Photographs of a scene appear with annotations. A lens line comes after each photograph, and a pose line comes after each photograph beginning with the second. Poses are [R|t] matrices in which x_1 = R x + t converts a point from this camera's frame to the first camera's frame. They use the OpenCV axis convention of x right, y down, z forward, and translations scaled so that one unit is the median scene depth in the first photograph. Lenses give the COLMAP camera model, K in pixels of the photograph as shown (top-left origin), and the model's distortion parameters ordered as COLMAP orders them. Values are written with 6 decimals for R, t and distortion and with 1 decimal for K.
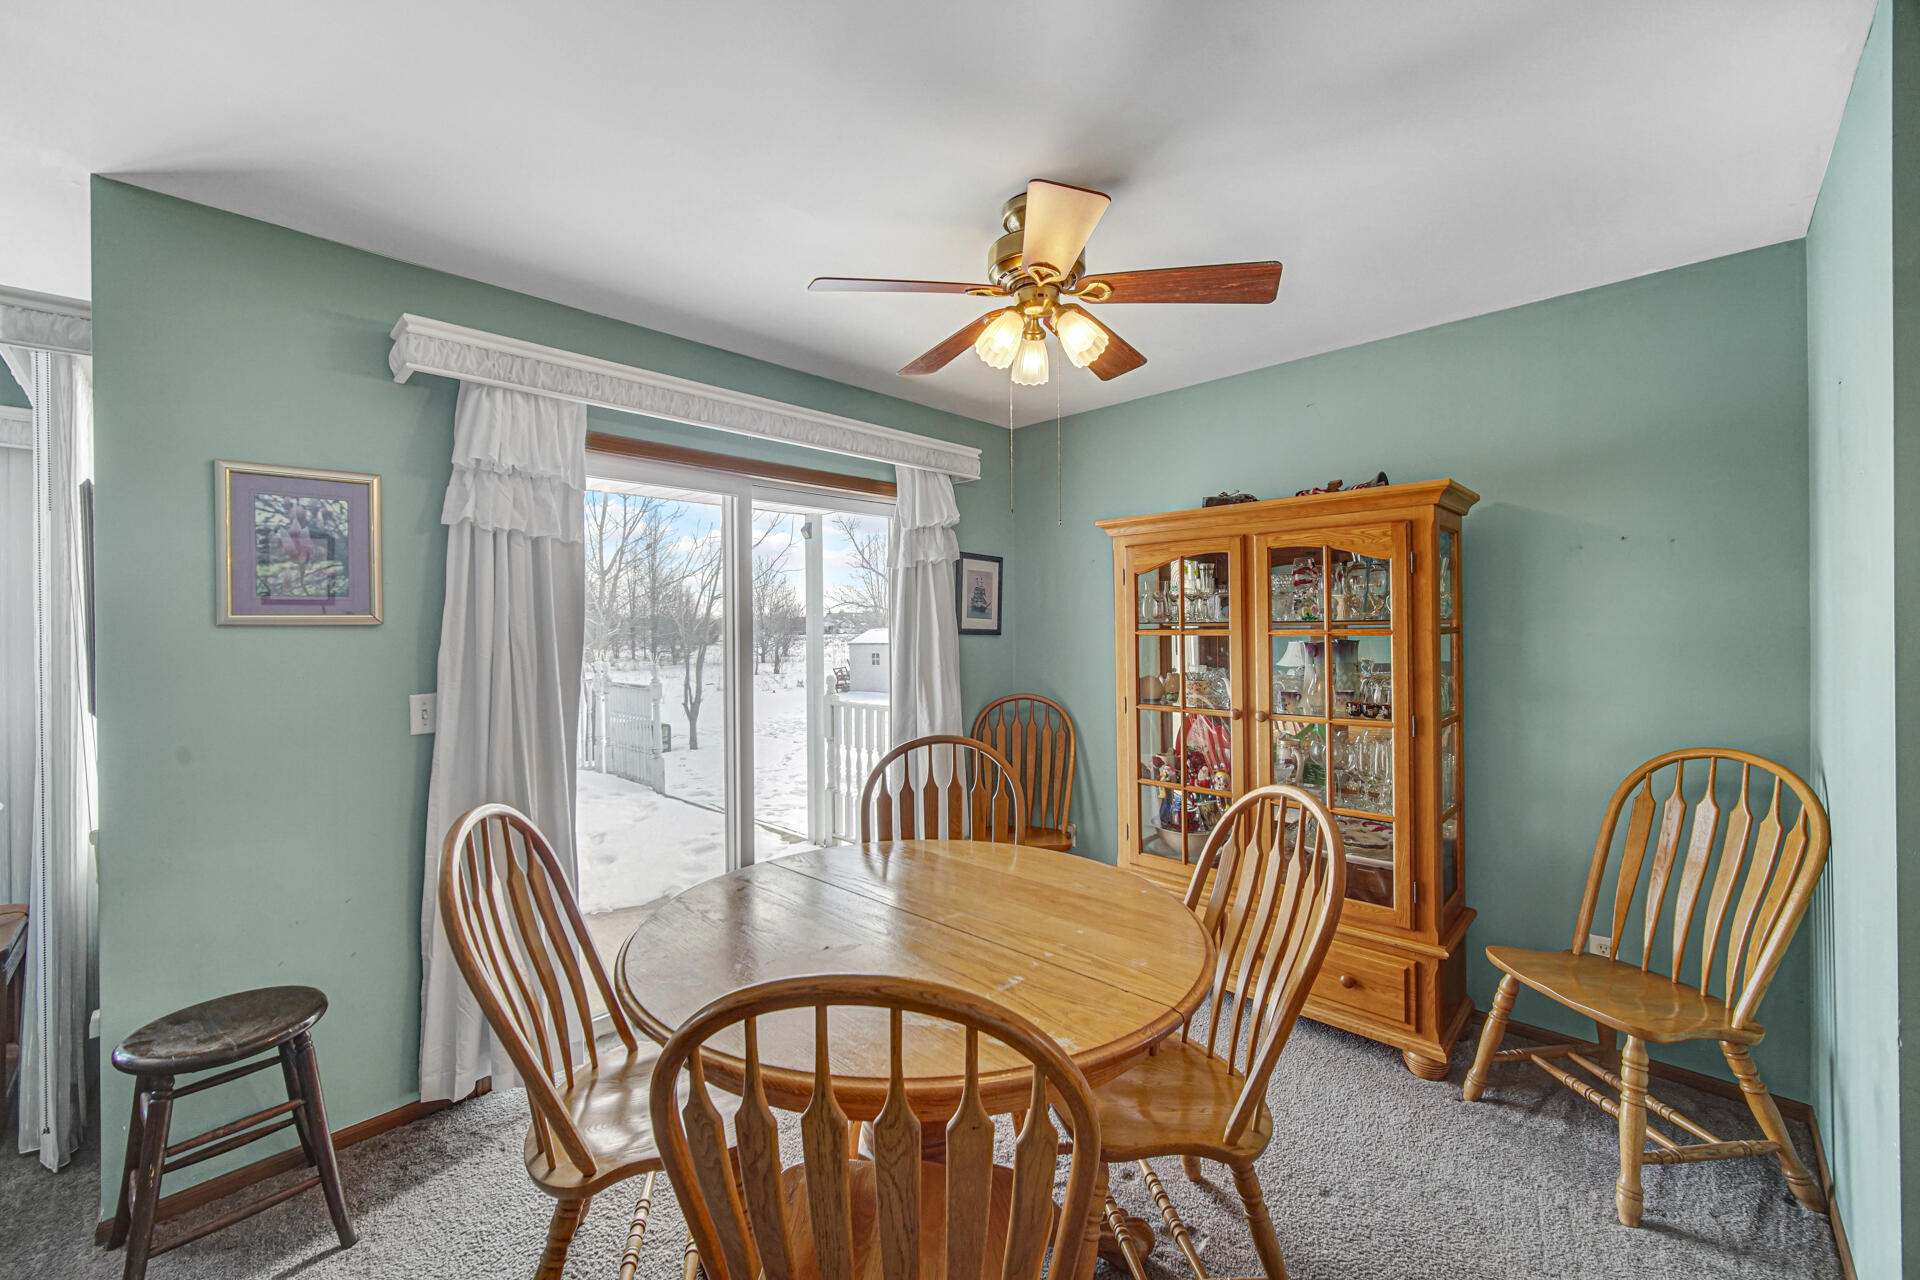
lens RADIAL K [[768.2, 0, 948.6], [0, 768.2, 638.0], [0, 0, 1]] dist [0.001034, 0.000137]
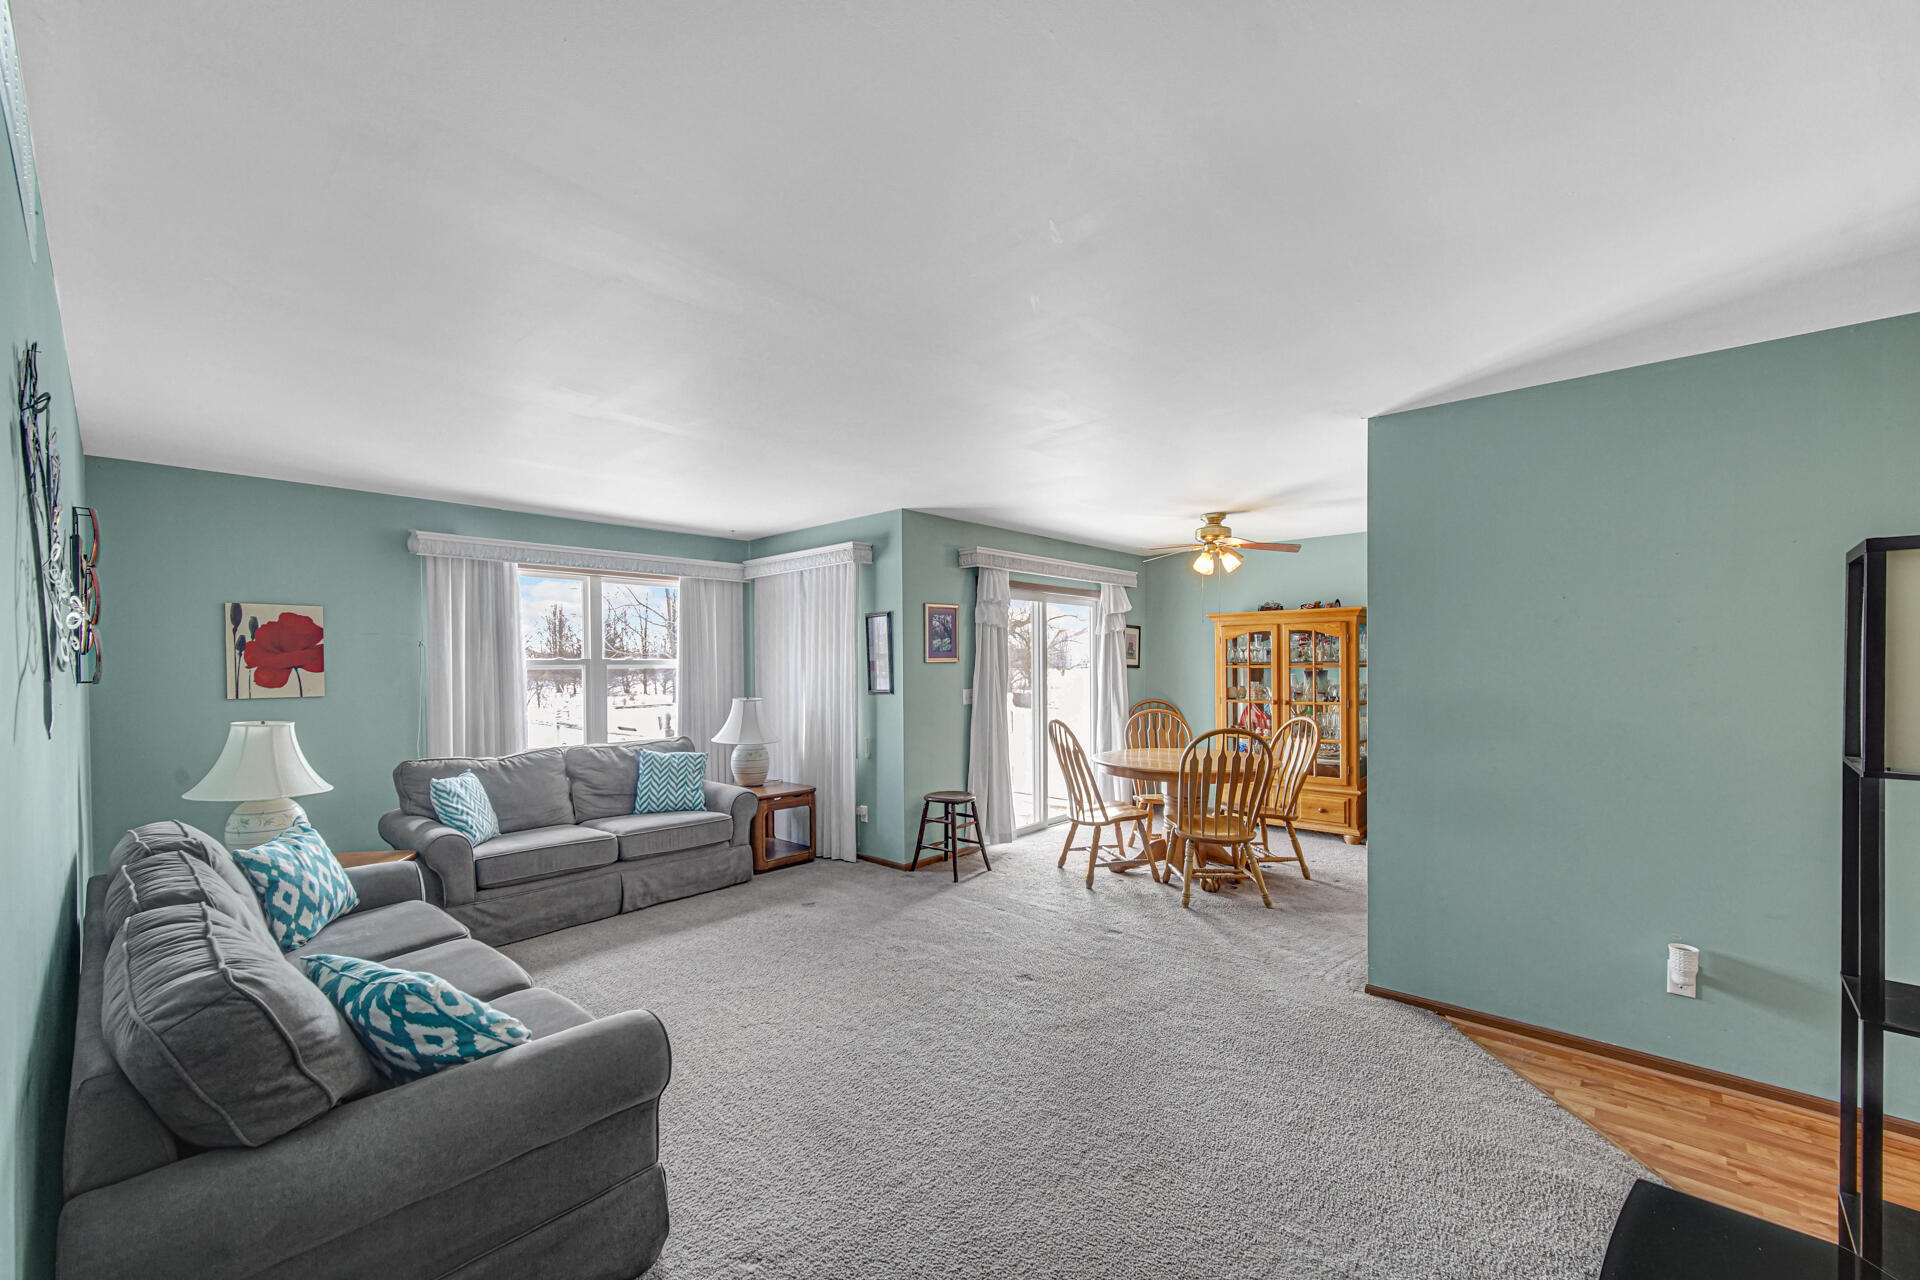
lens RADIAL K [[759.2, 0, 963.4], [0, 759.2, 676.6], [0, 0, 1]] dist [-0.000260, -0.000009]
pose [[0.999454, 0.002931, 0.032900, -0.708171], [-0.003038, 0.999990, 0.003221, 0.020753], [-0.032890, -0.003320, 0.999453, -1.389700]]
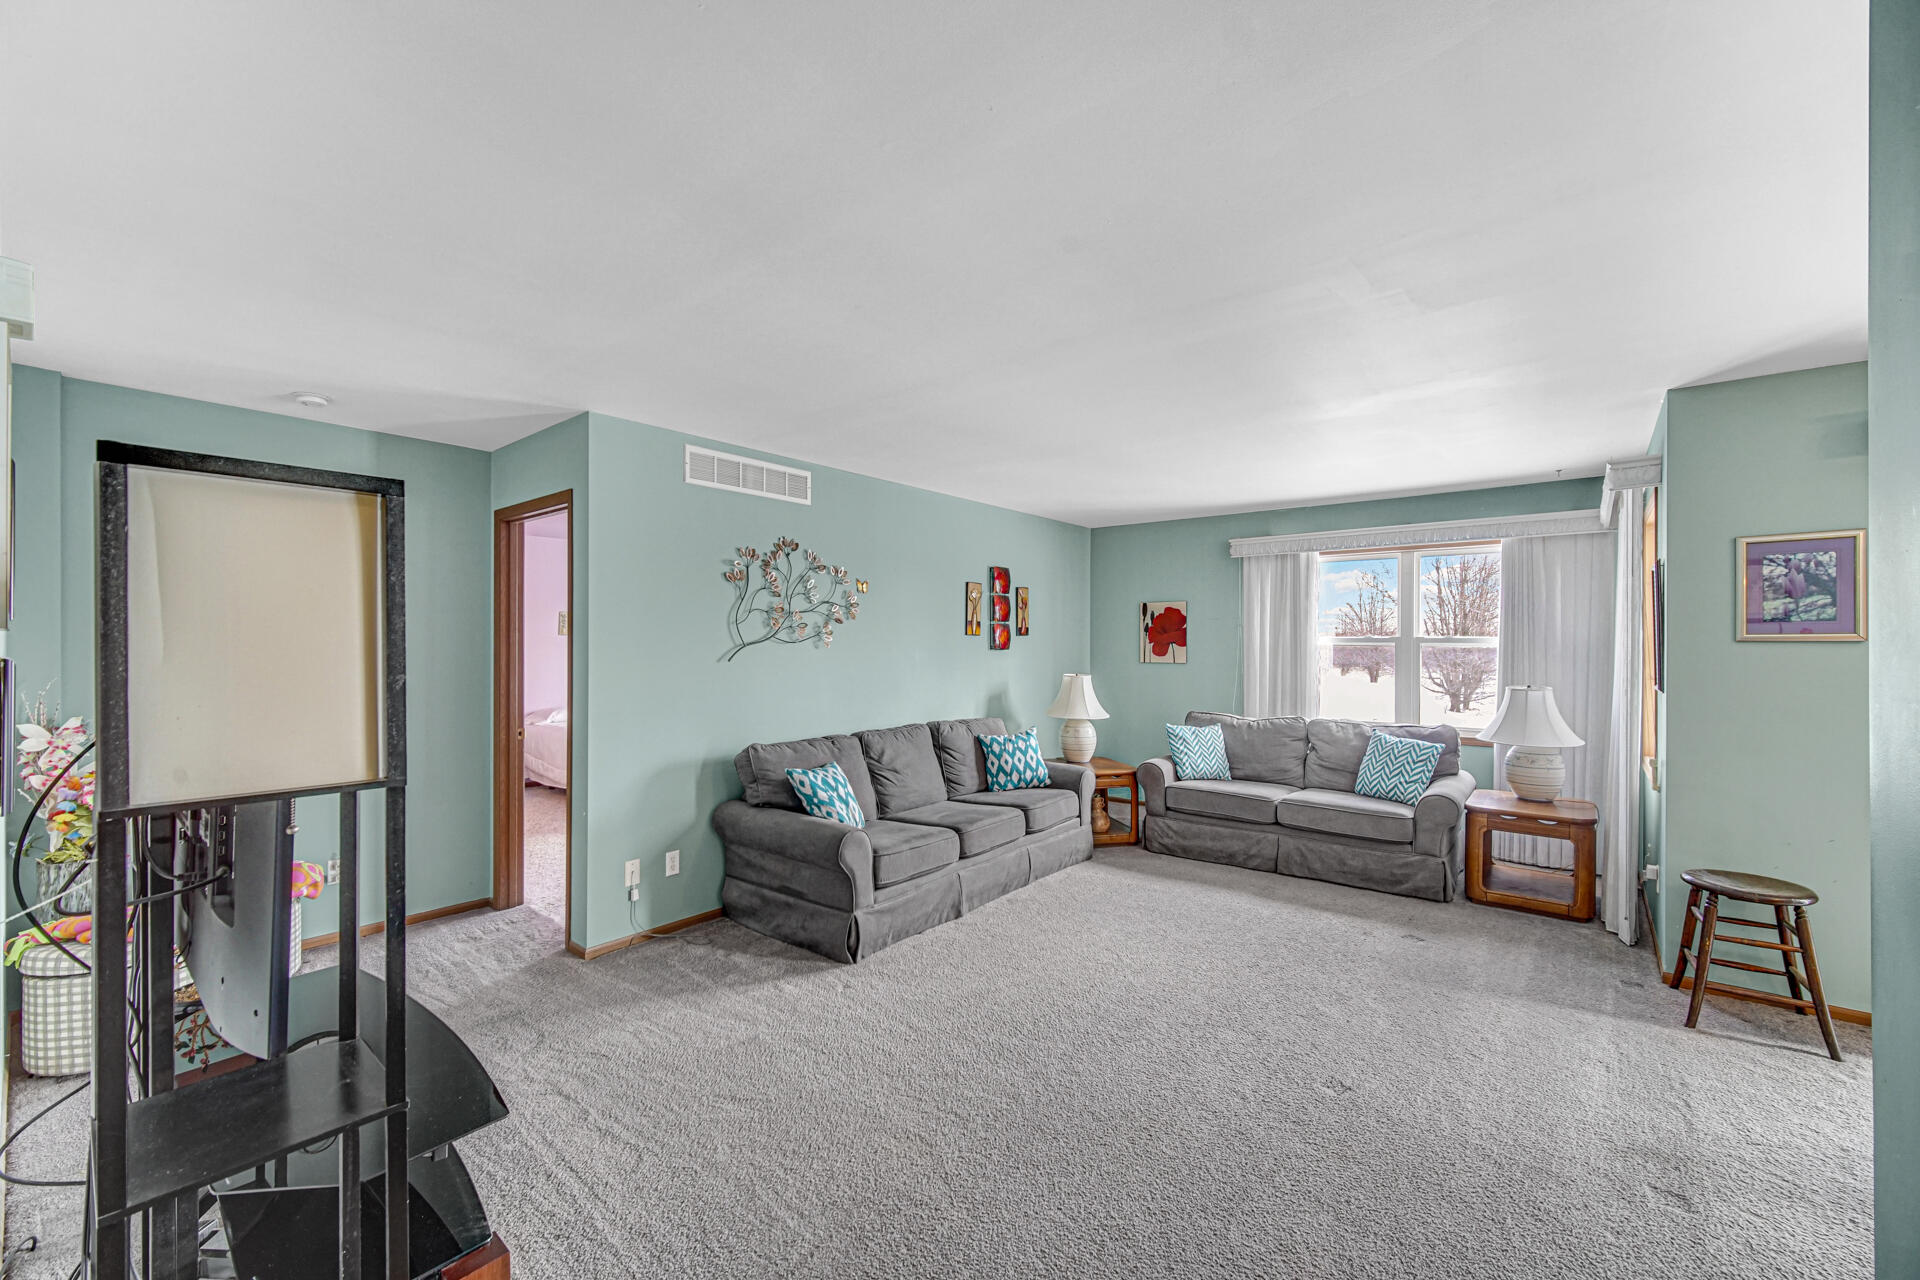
lens RADIAL K [[768.2, 0, 948.6], [0, 768.2, 638.0], [0, 0, 1]] dist [0.001034, 0.000137]
pose [[0.091246, 0.002684, -0.995825, 0.388446], [-0.017010, 0.999855, 0.001136, 0.002574], [0.995683, 0.016835, 0.091278, -0.613824]]
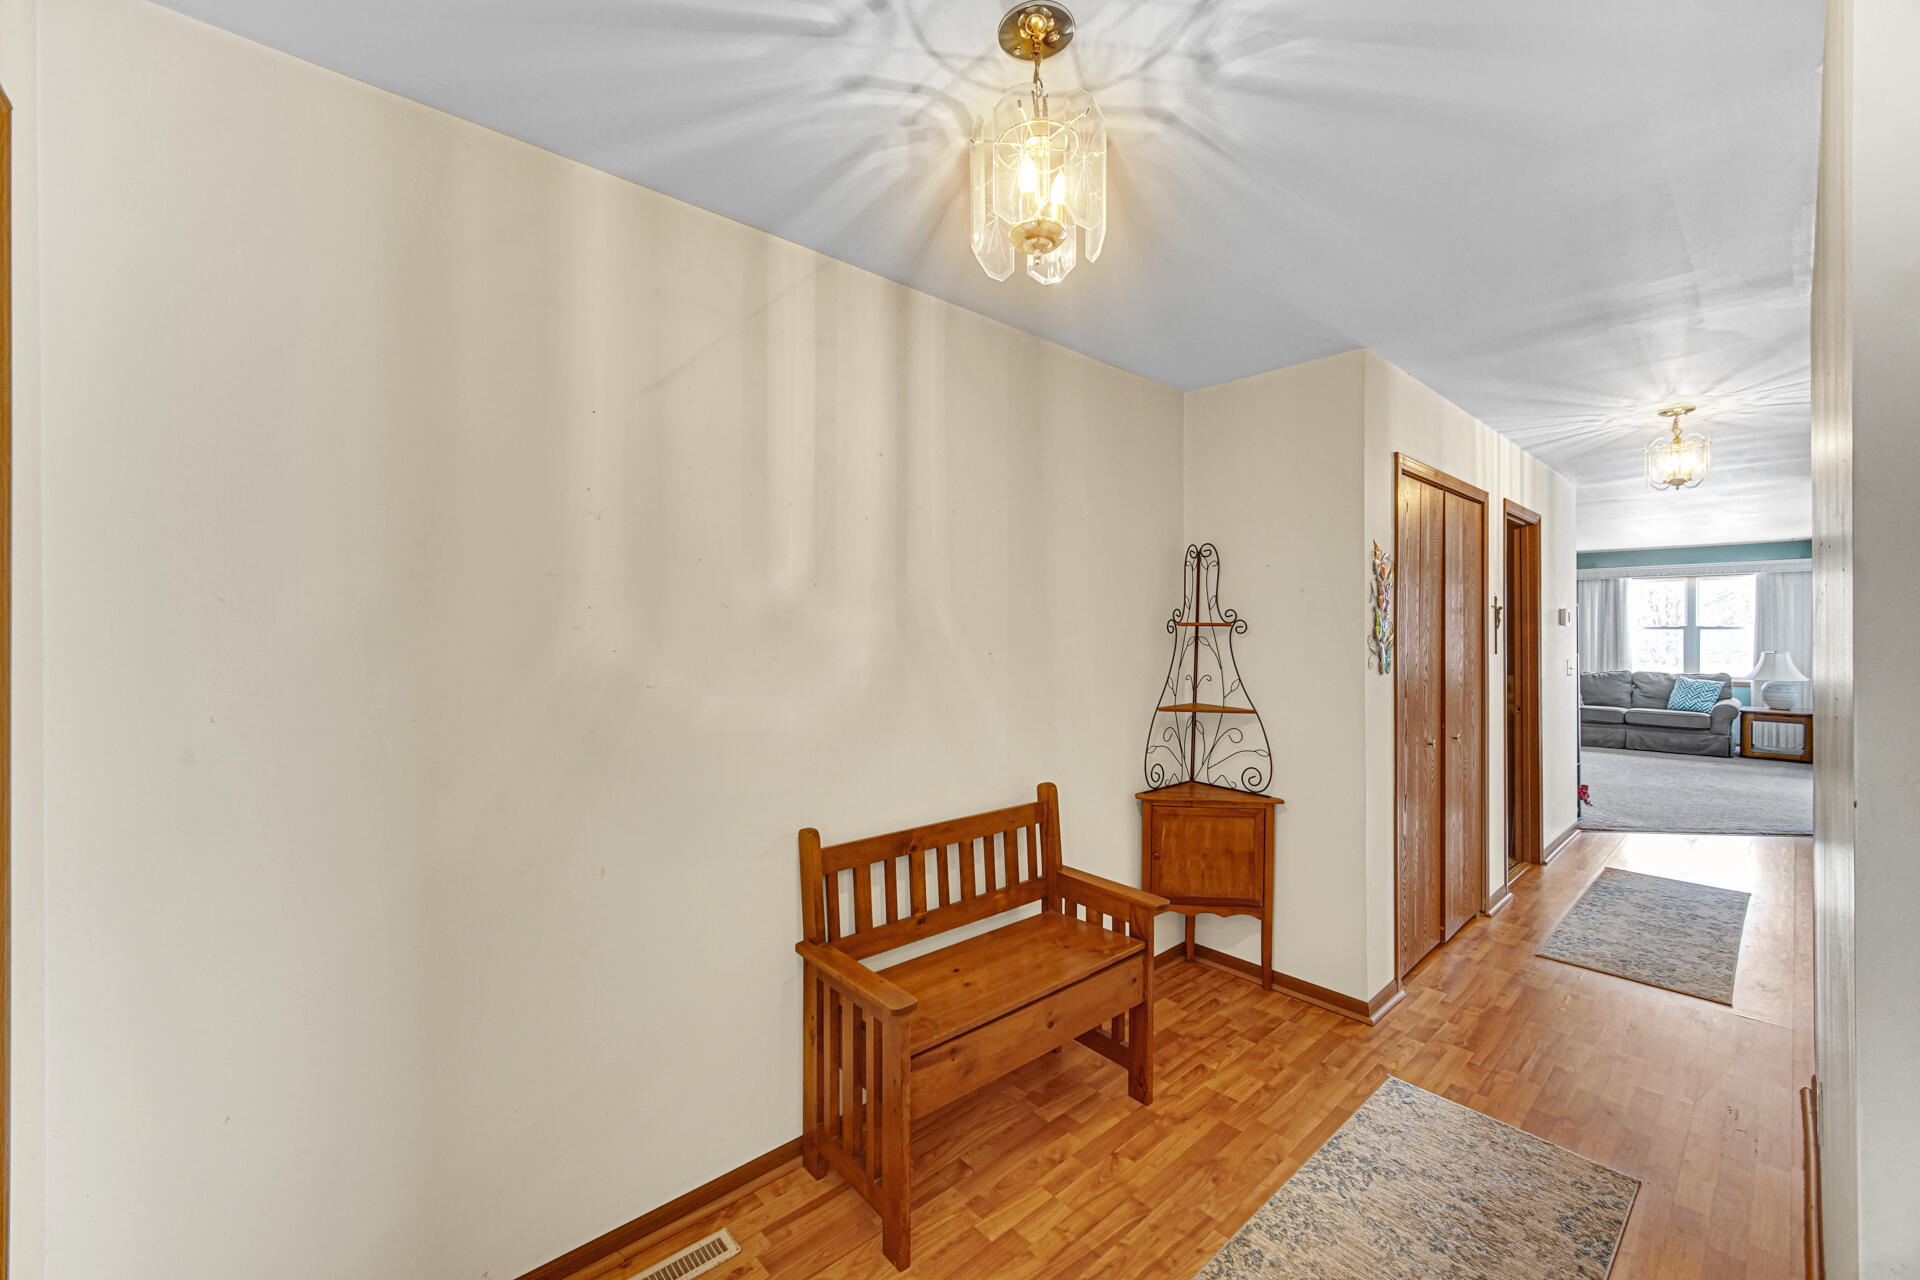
lens RADIAL K [[723.7, 0, 957.0], [0, 723.7, 628.9], [0, 0, 1]] dist [-0.000342, -0.000165]
pose [[-0.105232, 0.024273, -0.994151, 2.442646], [0.019987, 0.999552, 0.022289, -0.160091], [0.994247, -0.017525, -0.105670, -2.504579]]
